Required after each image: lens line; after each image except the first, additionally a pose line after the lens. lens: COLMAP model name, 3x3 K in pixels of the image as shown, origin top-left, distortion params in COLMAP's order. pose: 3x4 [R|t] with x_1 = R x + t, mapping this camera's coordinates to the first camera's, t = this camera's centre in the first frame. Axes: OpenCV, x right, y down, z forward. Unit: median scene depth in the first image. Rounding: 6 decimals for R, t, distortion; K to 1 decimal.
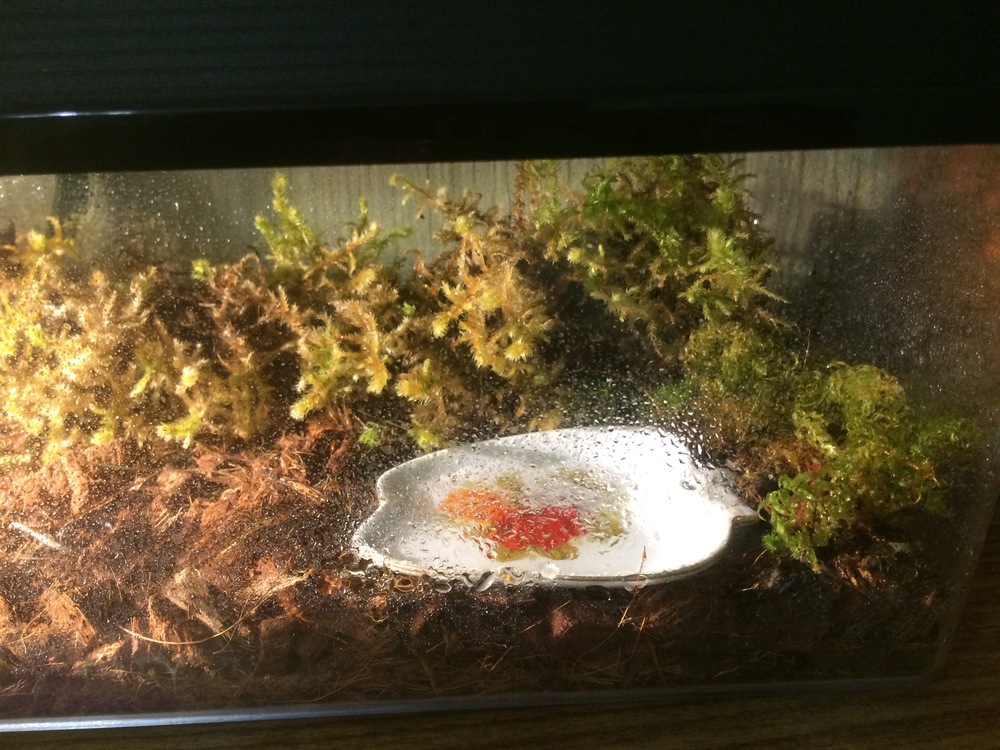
lens RADIAL K [[834.7, 0, 500.0], [0, 834.7, 375.0], [0, 0, 1]] dist [0.072215, 0.000646]
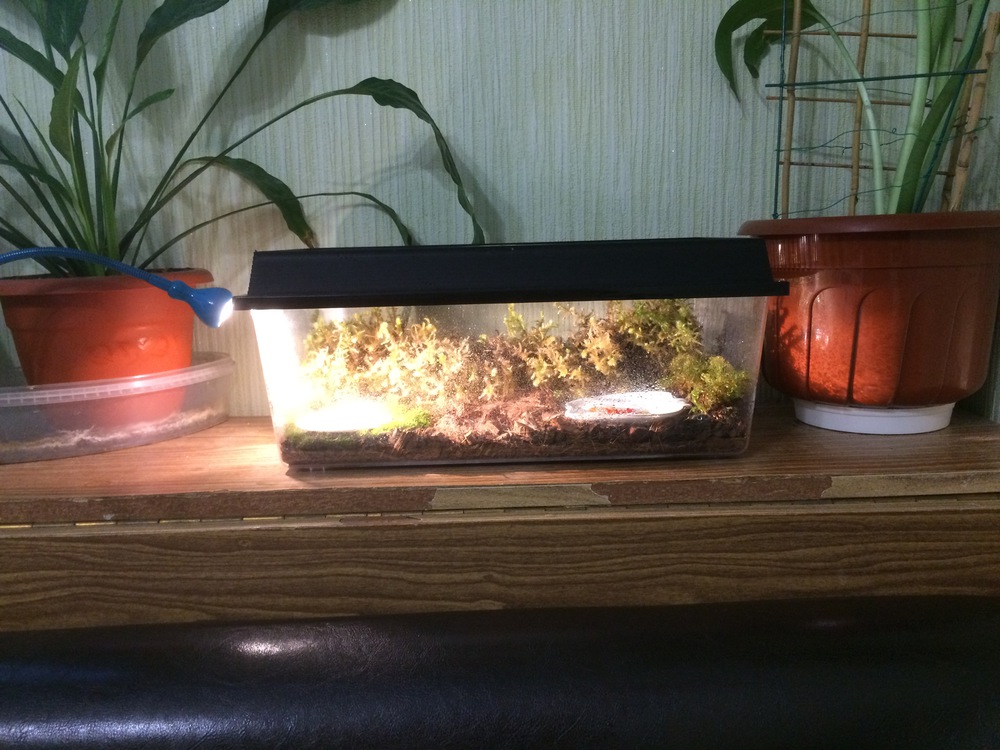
lens RADIAL K [[834.7, 0, 500.0], [0, 834.7, 375.0], [0, 0, 1]] dist [0.072215, 0.000646]
pose [[0.999733, 0.008008, -0.021698, -0.290942], [-0.011051, 0.989520, -0.143974, 0.416982], [0.020317, 0.144175, 0.989344, -1.783341]]
